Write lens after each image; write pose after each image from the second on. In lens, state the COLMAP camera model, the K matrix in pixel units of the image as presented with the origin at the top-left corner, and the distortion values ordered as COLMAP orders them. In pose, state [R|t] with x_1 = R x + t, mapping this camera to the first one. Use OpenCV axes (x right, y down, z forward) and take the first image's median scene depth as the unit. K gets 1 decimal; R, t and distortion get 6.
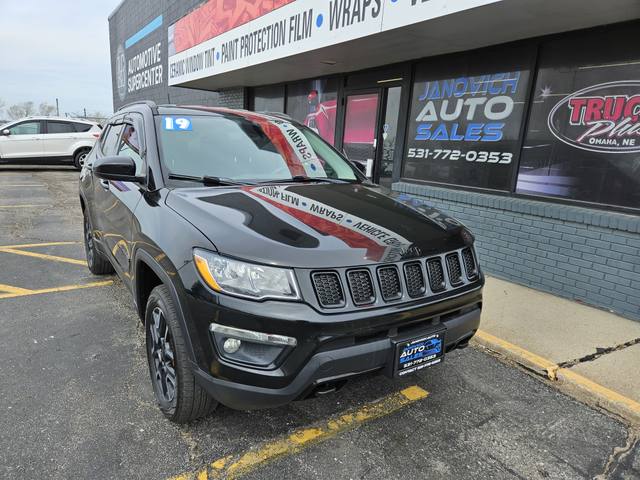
lens RADIAL K [[426.3, 0, 313.4], [0, 426.3, 243.2], [0, 0, 1]] dist [0.067238, -0.055828]
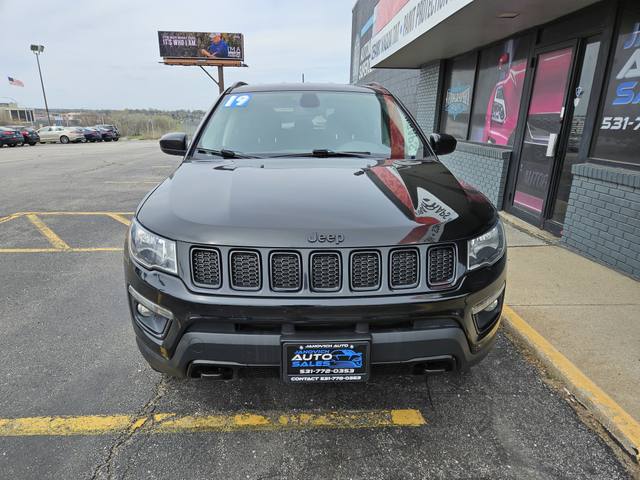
lens RADIAL K [[426.3, 0, 311.7], [0, 426.3, 251.3], [0, 0, 1]] dist [0.067238, -0.055828]
pose [[0.852208, 0.113849, -0.510665, 0.215142], [-0.086767, 0.993276, 0.076645, -0.005378], [0.515958, -0.021008, 0.856356, 0.099450]]
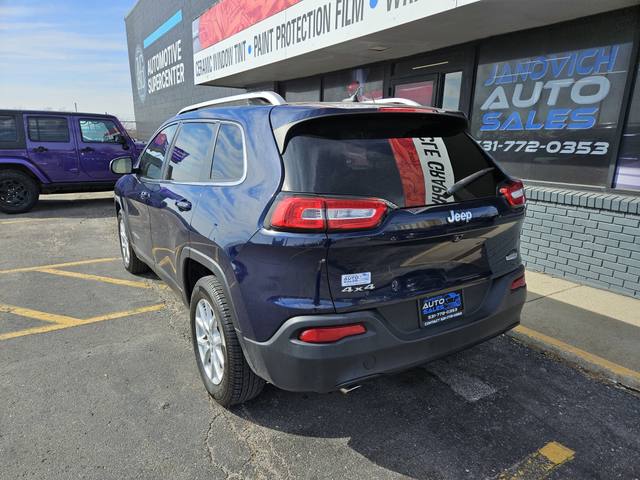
lens RADIAL K [[426.3, 0, 311.6], [0, 426.3, 253.3], [0, 0, 1]] dist [0.067238, -0.055828]
pose [[0.998293, -0.032718, -0.048372, -0.080349], [0.034500, 0.998739, 0.036470, -0.033090], [0.047118, -0.038076, 0.998163, 0.083104]]
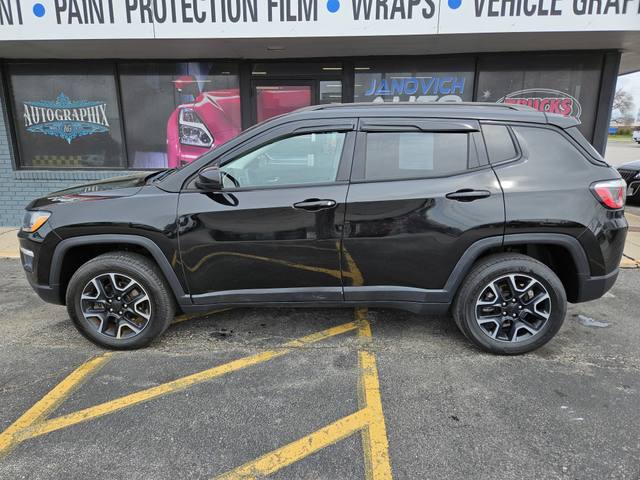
lens RADIAL K [[426.3, 0, 312.0], [0, 426.3, 250.0], [0, 0, 1]] dist [0.067238, -0.055828]
pose [[0.596898, -0.255109, 0.760679, -0.773510], [0.219609, 0.963844, 0.150920, -0.152796], [-0.771677, 0.076968, 0.631340, 0.460668]]
